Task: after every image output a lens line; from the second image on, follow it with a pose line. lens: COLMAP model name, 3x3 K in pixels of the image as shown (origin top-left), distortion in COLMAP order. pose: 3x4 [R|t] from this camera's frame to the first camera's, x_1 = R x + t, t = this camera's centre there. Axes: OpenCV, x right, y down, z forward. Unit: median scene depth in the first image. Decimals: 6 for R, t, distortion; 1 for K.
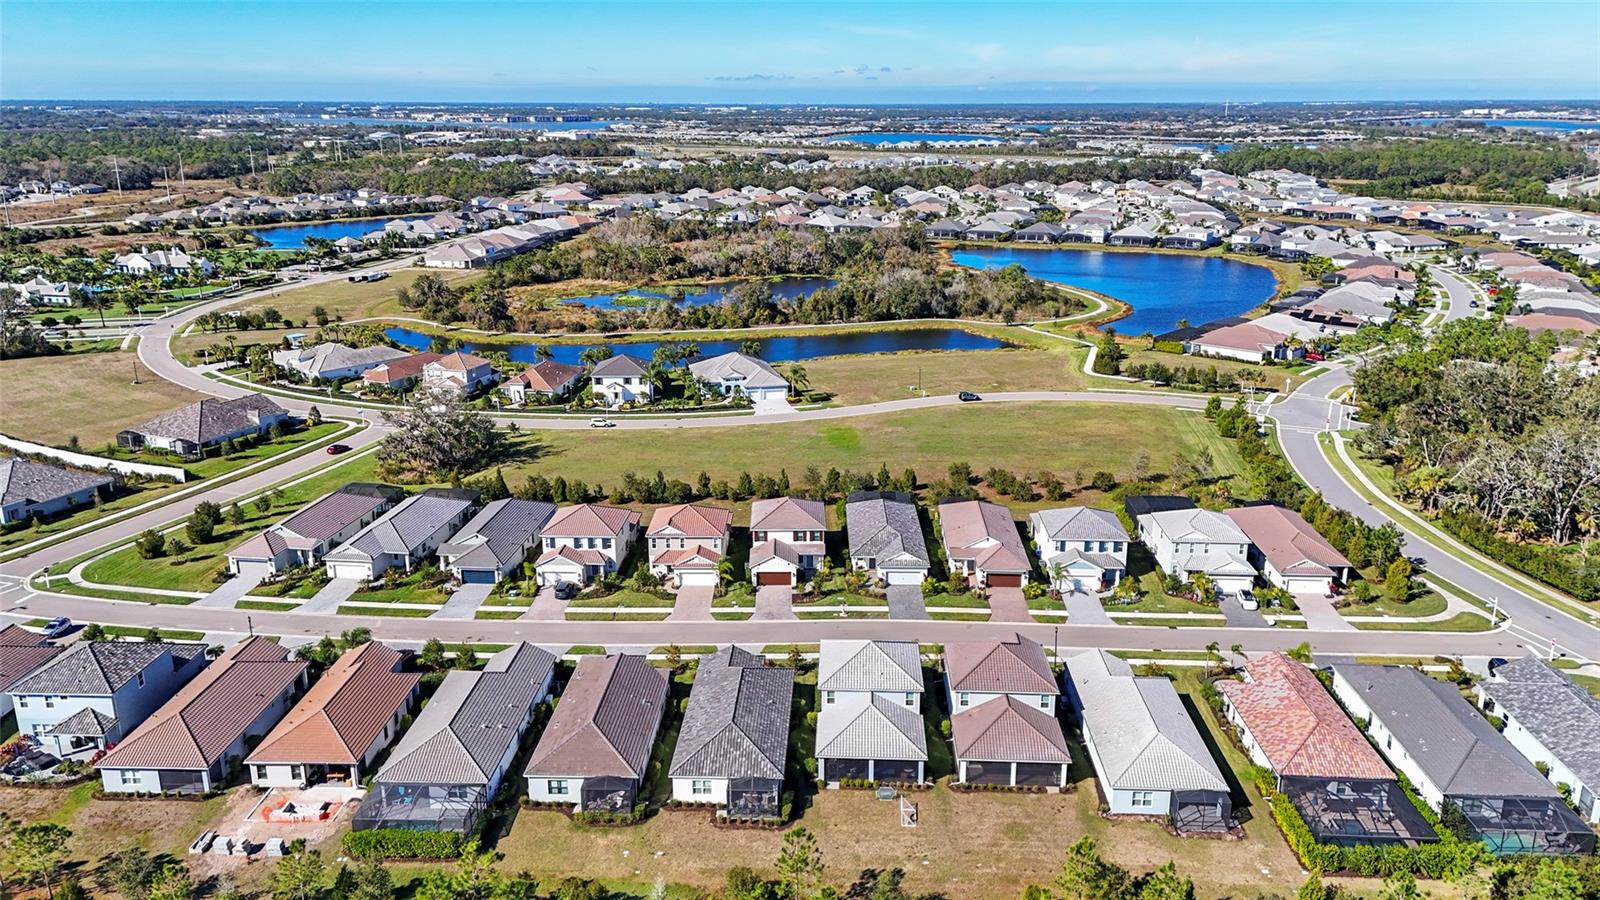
lens RADIAL K [[1174.1, 0, 804.0], [0, 1174.1, 445.3], [0, 0, 1]] dist [0.073184, -0.065092]
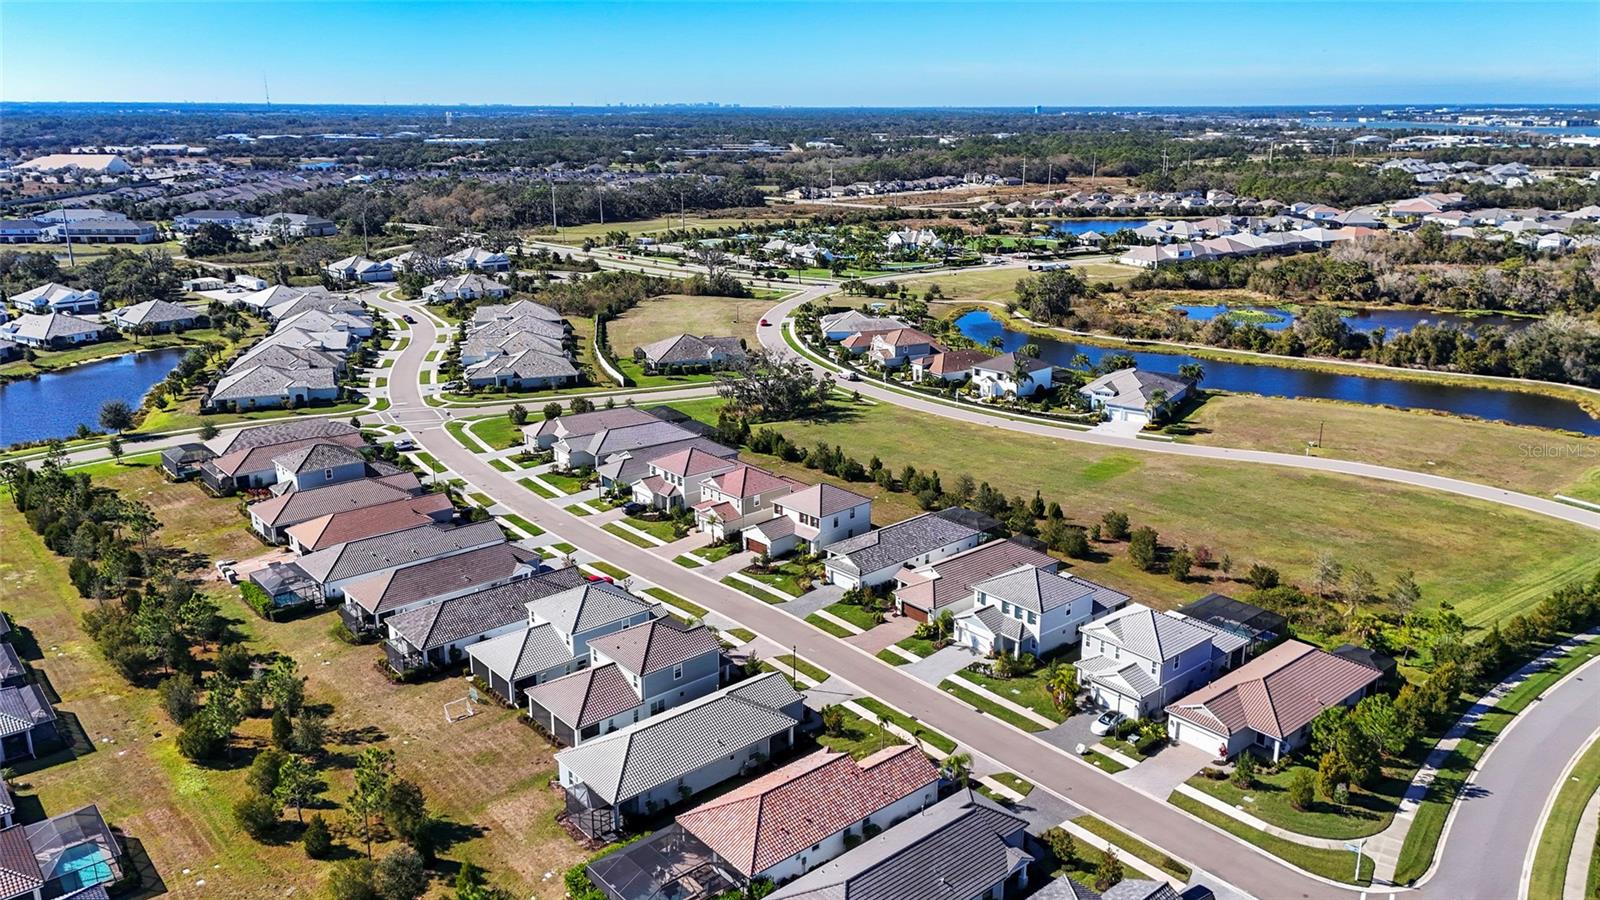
lens RADIAL K [[1158.7, 0, 800.0], [0, 1158.7, 450.0], [0, 0, 1]] dist [0.071501, -0.068555]
pose [[0.680531, 0.207637, -0.702683, 0.491627], [-0.204841, 0.974683, 0.089628, -0.051311], [0.703504, 0.082943, 0.705835, 0.184132]]
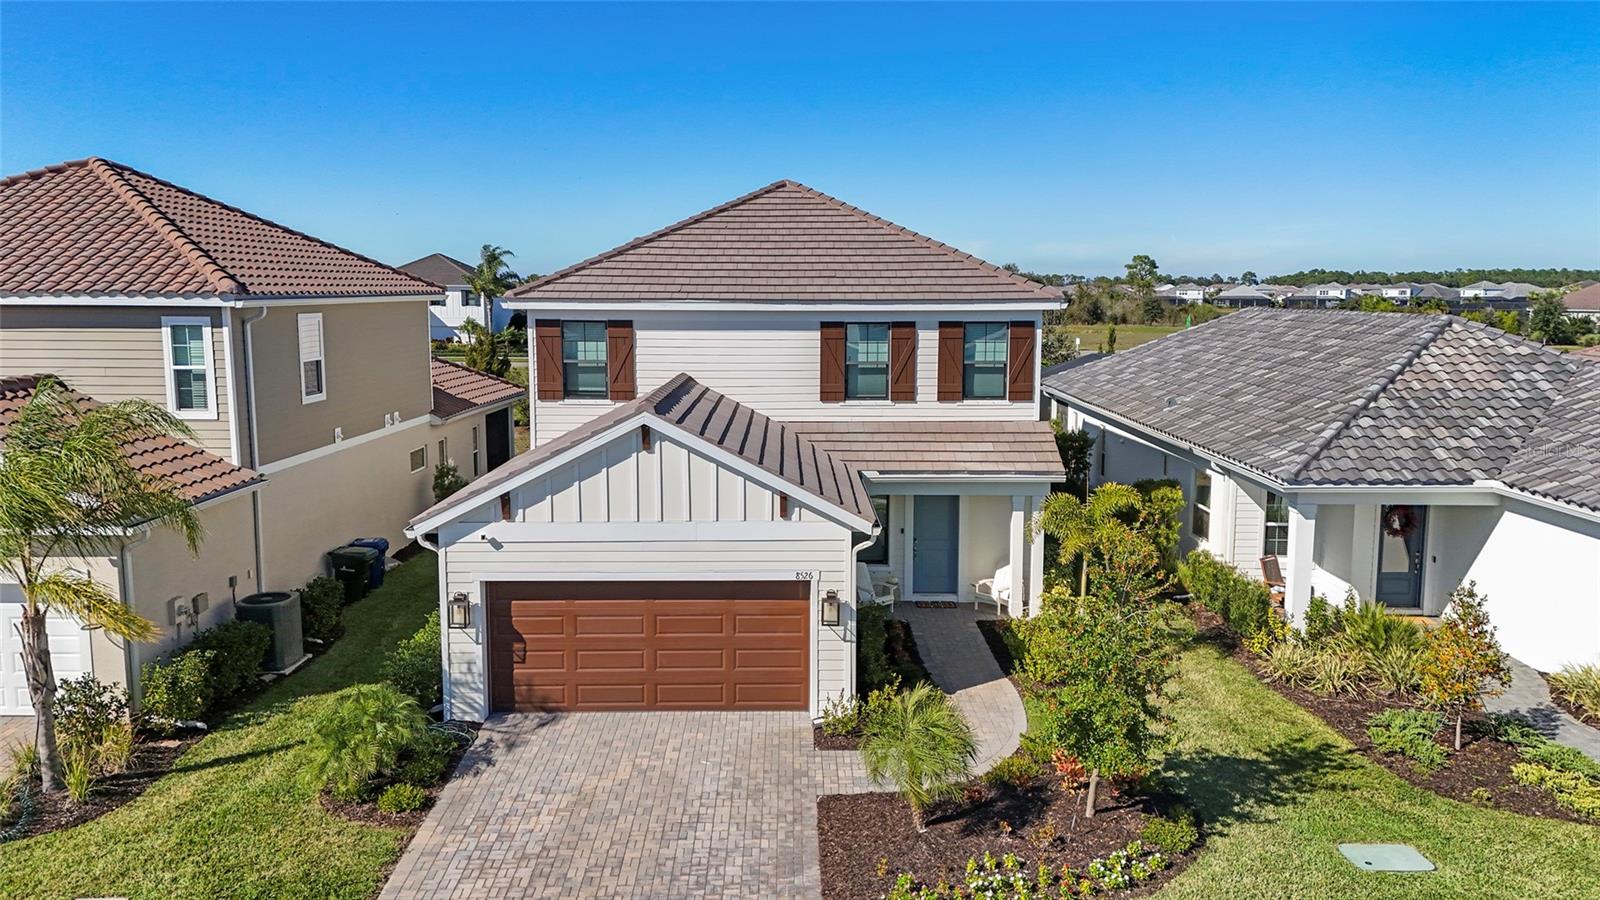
lens RADIAL K [[1178.5, 0, 806.1], [0, 1178.5, 447.2], [0, 0, 1]] dist [0.041022, -0.007772]
pose [[0.999990, 0.004537, 0.000437, -0.007547], [-0.004423, 0.989182, -0.146627, 0.075064], [-0.001098, 0.146624, 0.989192, 0.601414]]
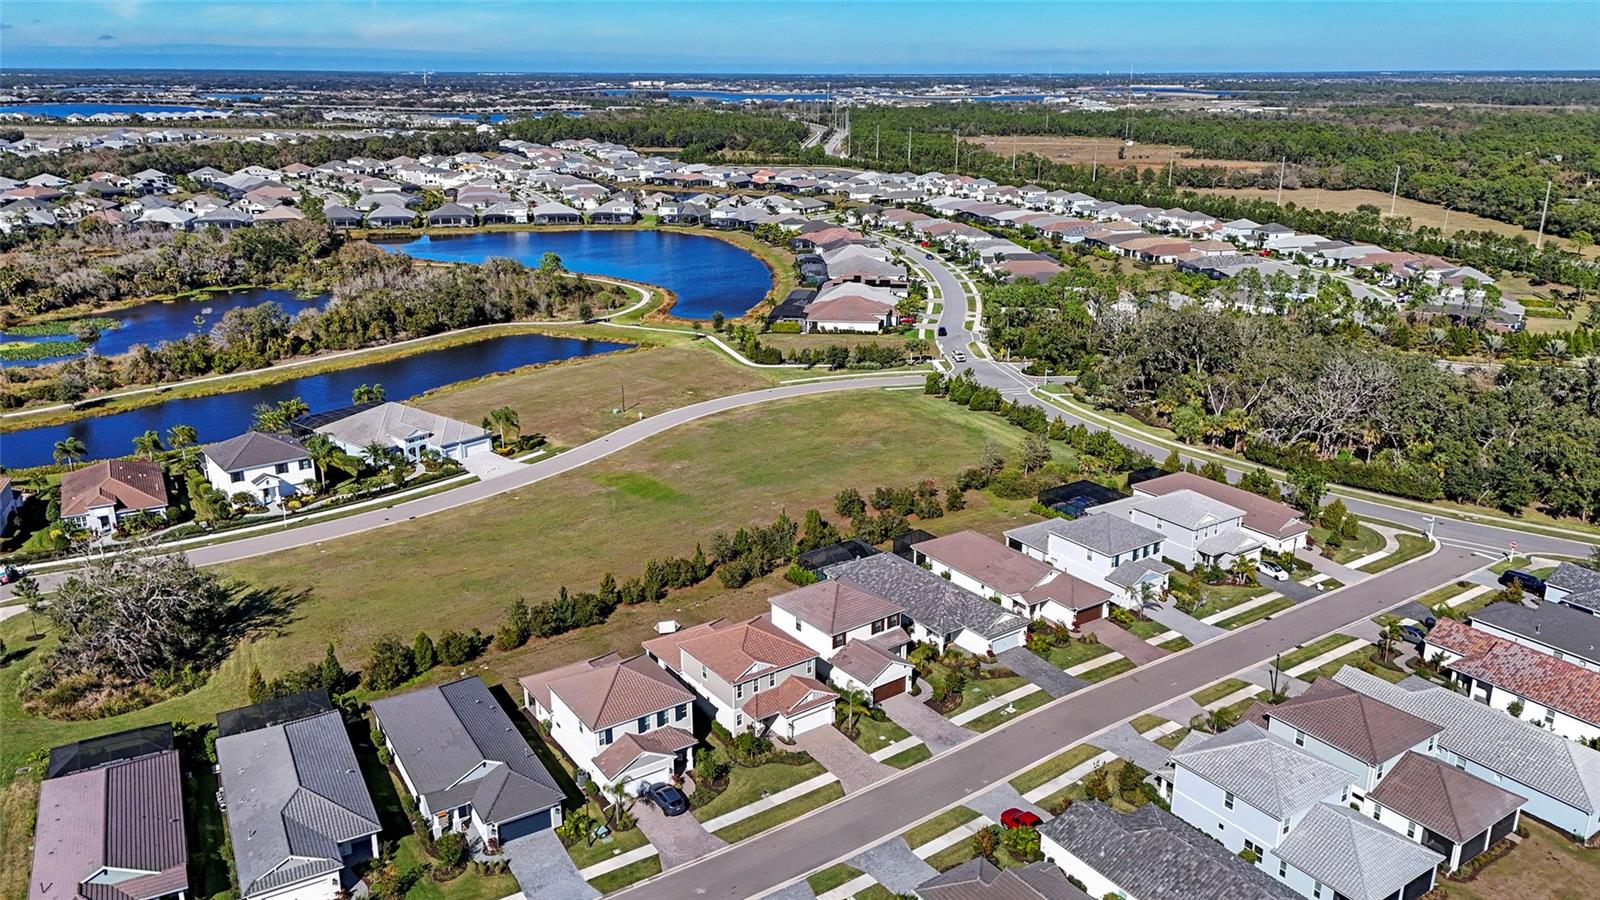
lens RADIAL K [[1174.1, 0, 804.0], [0, 1174.1, 445.3], [0, 0, 1]] dist [0.073184, -0.065092]
pose [[0.800802, -0.178967, 0.571566, -0.326841], [0.165482, 0.983278, 0.076030, -0.076142], [-0.575615, 0.033699, 0.817026, 0.267007]]
